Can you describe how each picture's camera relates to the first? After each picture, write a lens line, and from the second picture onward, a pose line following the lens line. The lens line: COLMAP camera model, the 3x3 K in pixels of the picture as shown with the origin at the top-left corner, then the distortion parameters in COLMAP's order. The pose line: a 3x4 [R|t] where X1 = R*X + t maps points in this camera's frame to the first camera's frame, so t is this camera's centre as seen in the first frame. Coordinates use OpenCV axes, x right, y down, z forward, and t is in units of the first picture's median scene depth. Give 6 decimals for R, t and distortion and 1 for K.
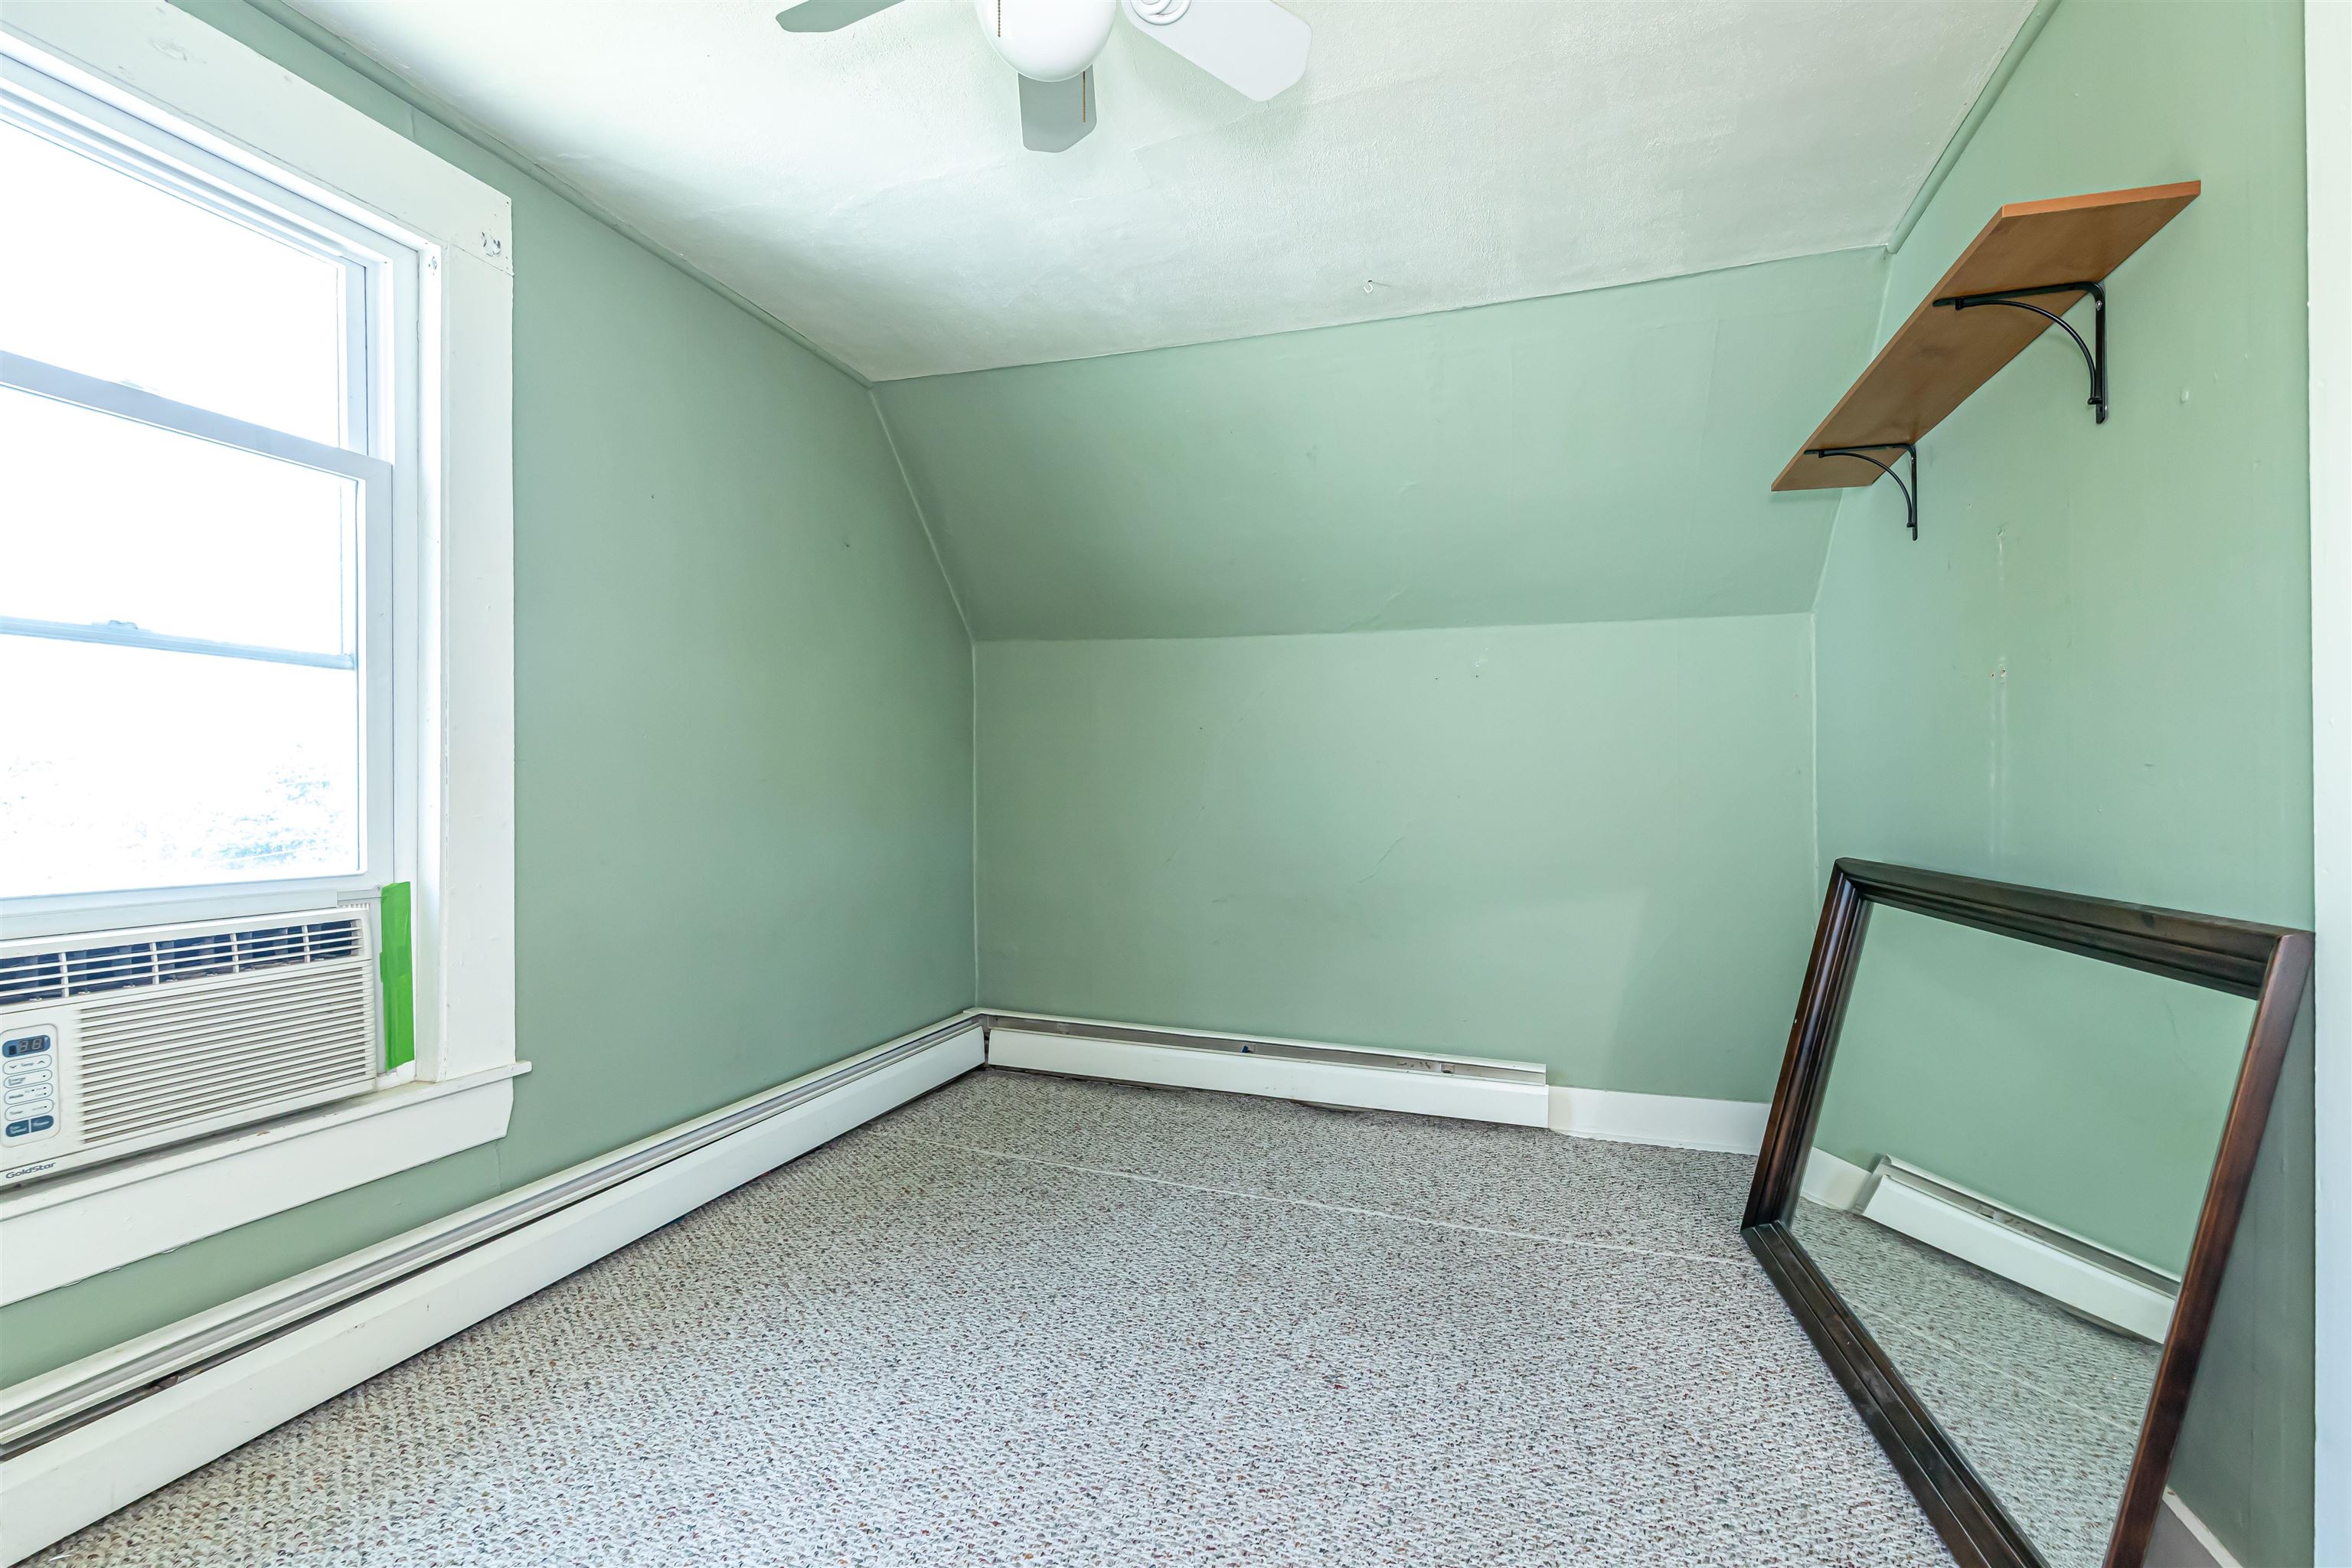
lens RADIAL K [[1031.8, 0, 1167.0], [0, 1031.8, 793.3], [0, 0, 1]] dist [0.006210, -0.004836]
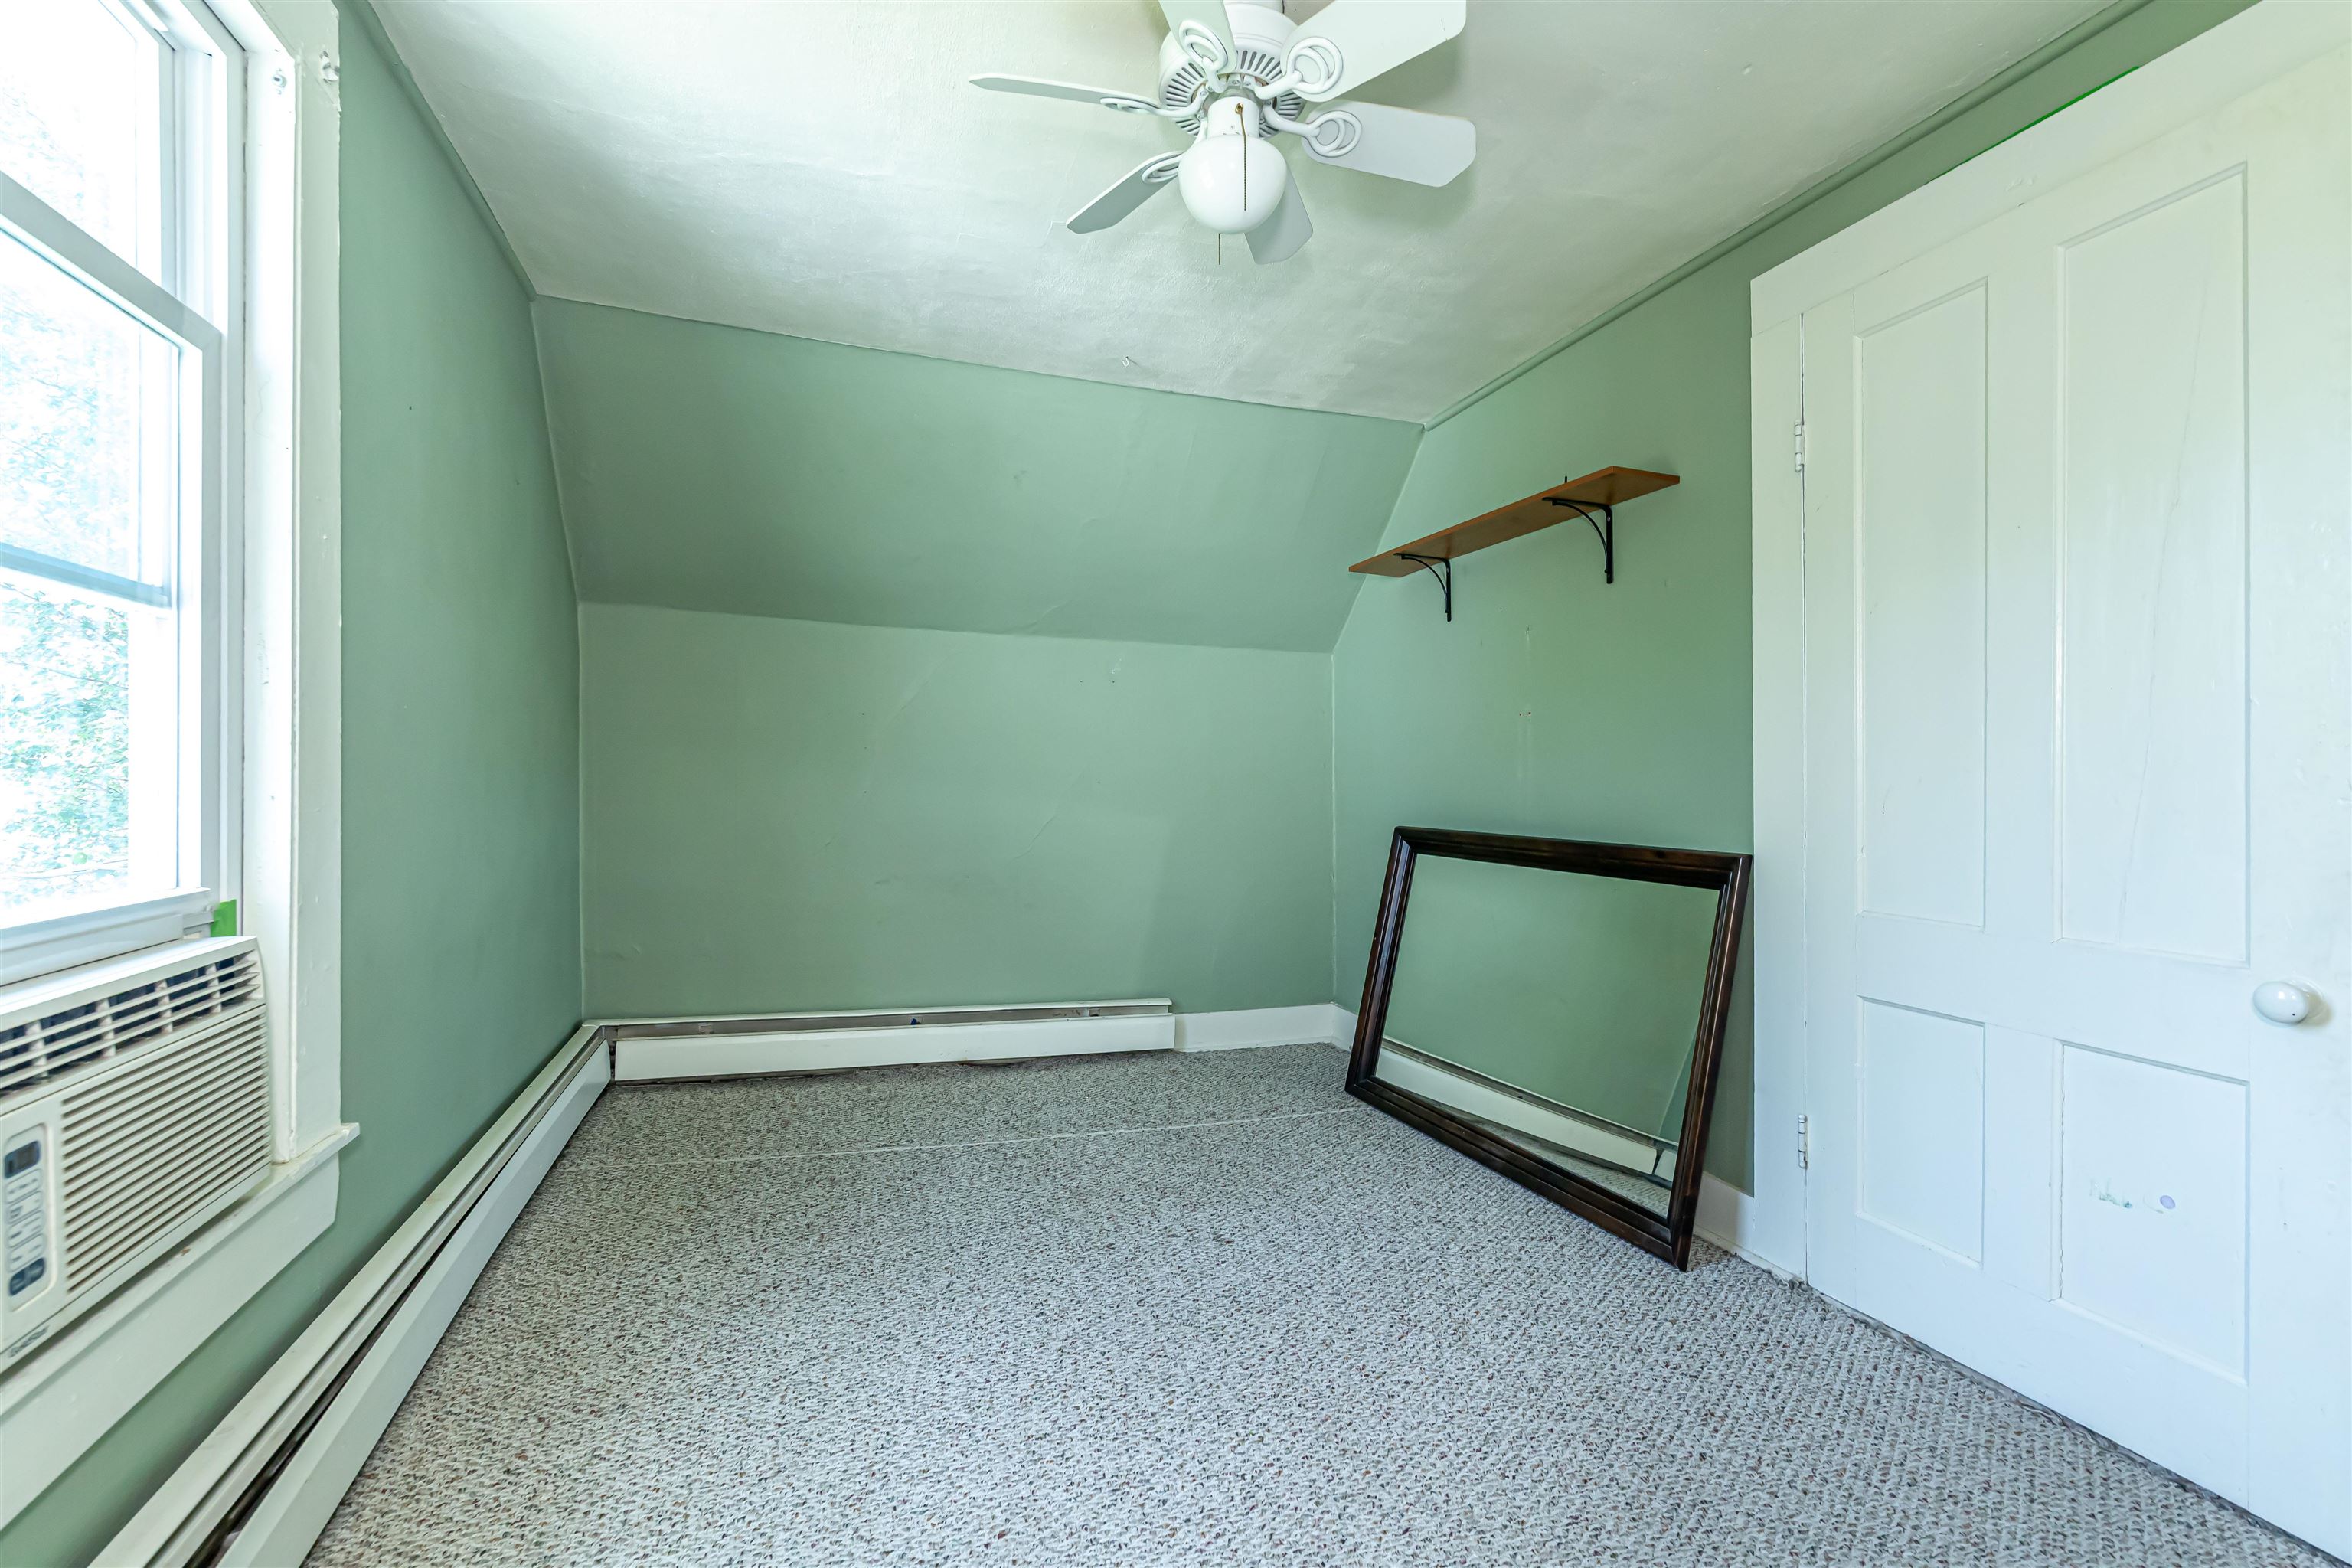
lens RADIAL K [[1034.3, 0, 1163.1], [0, 1034.3, 770.8], [0, 0, 1]] dist [0.006521, -0.008503]
pose [[0.799816, 0.010774, 0.600149, -0.480652], [-0.010199, 0.999938, -0.004358, -0.007554], [-0.600159, -0.002635, 0.799877, 0.007520]]
